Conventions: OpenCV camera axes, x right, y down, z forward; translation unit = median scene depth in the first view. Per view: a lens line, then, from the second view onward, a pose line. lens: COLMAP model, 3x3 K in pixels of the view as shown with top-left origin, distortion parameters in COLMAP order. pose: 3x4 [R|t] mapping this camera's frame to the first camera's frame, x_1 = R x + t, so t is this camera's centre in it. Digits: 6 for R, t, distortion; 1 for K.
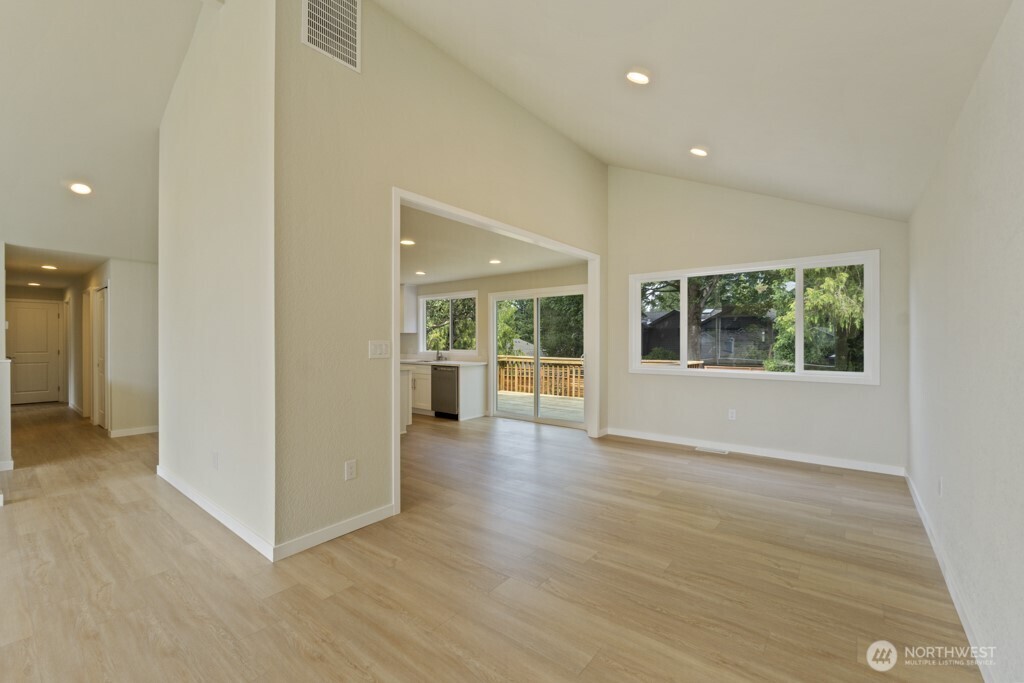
lens RADIAL K [[428.6, 0, 512.0], [0, 428.6, 341.5], [0, 0, 1]] dist [-0.010365, 0.000479]
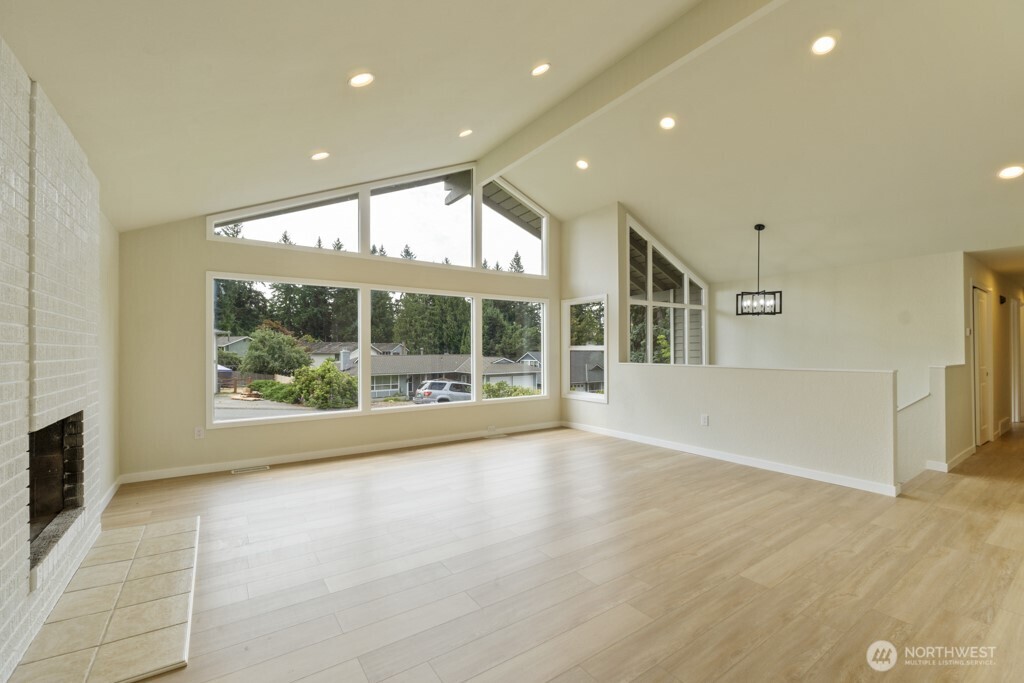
lens RADIAL K [[433.0, 0, 507.8], [0, 433.0, 346.0], [0, 0, 1]] dist [-0.010014, -0.000248]
pose [[-0.293586, -0.006509, -0.955911, 0.064432], [0.002296, 0.999969, -0.007515, 0.000467], [0.955930, -0.004401, -0.293562, 0.145542]]
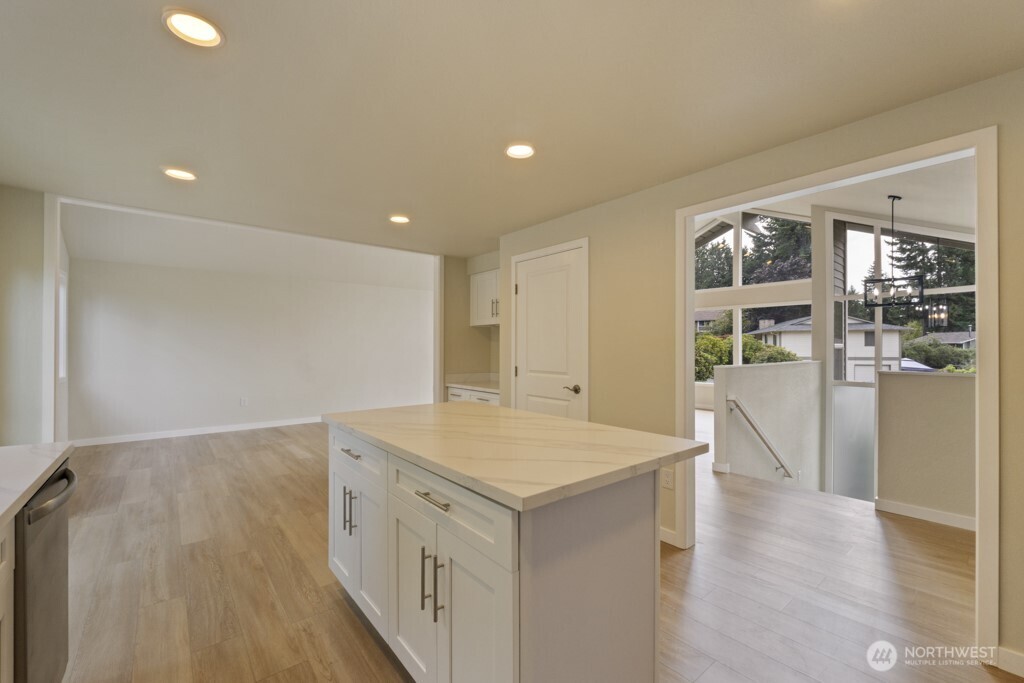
lens RADIAL K [[428.6, 0, 512.0], [0, 428.6, 341.5], [0, 0, 1]] dist [-0.010365, 0.000479]
pose [[-0.978686, 0.000543, 0.205364, -0.348153], [-0.001741, 0.999939, -0.010944, -0.001198], [-0.205357, -0.011069, -0.978625, 0.990170]]
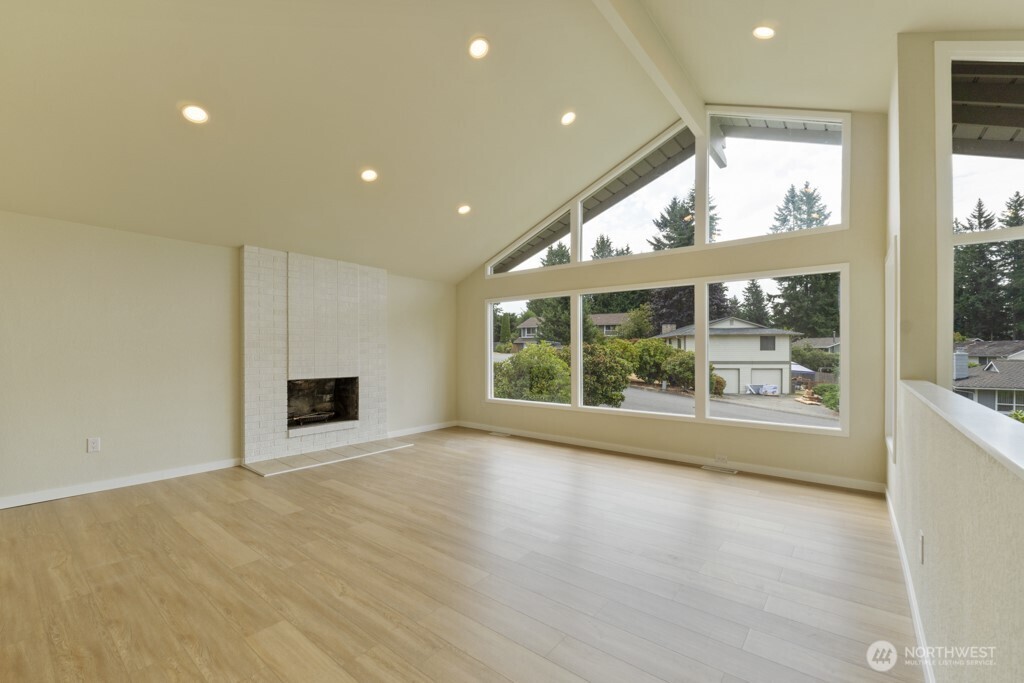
lens RADIAL K [[427.4, 0, 511.1], [0, 427.4, 351.4], [0, 0, 1]] dist [-0.008430, -0.000092]
pose [[-0.999990, -0.000496, 0.004480, -0.404222], [-0.000493, 1.000000, 0.000812, 0.001478], [-0.004481, 0.000809, -0.999990, 0.457446]]
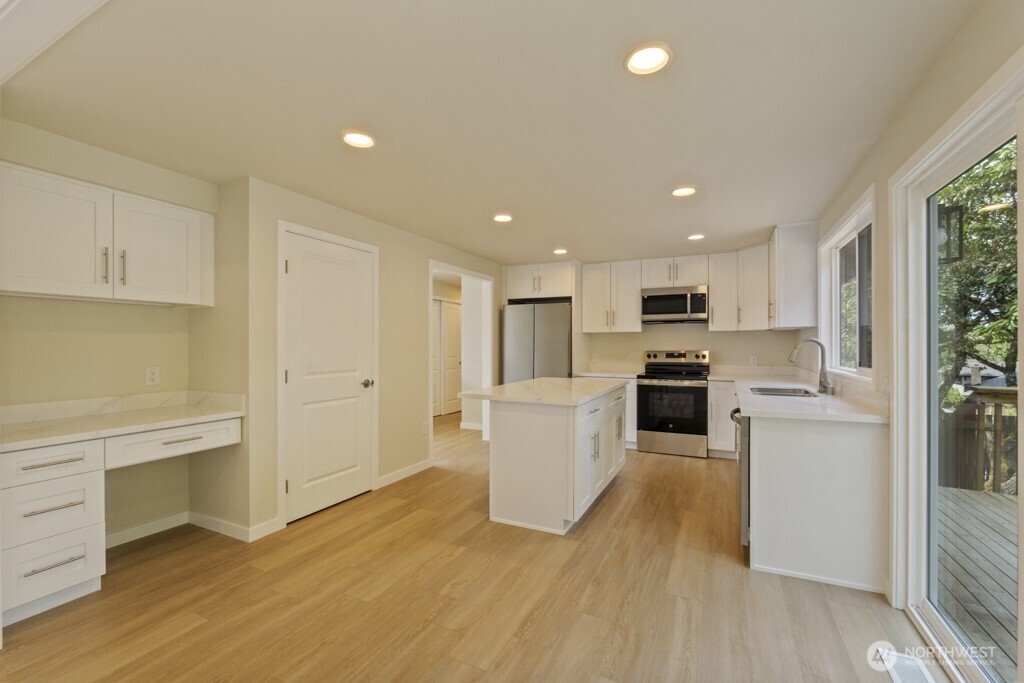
lens RADIAL K [[428.6, 0, 512.0], [0, 428.6, 341.5], [0, 0, 1]] dist [-0.010365, 0.000479]
pose [[0.216054, -0.005087, -0.976368, 0.154322], [-0.001906, 0.999982, -0.005631, -0.001067], [0.976380, 0.003077, 0.216040, 0.613973]]
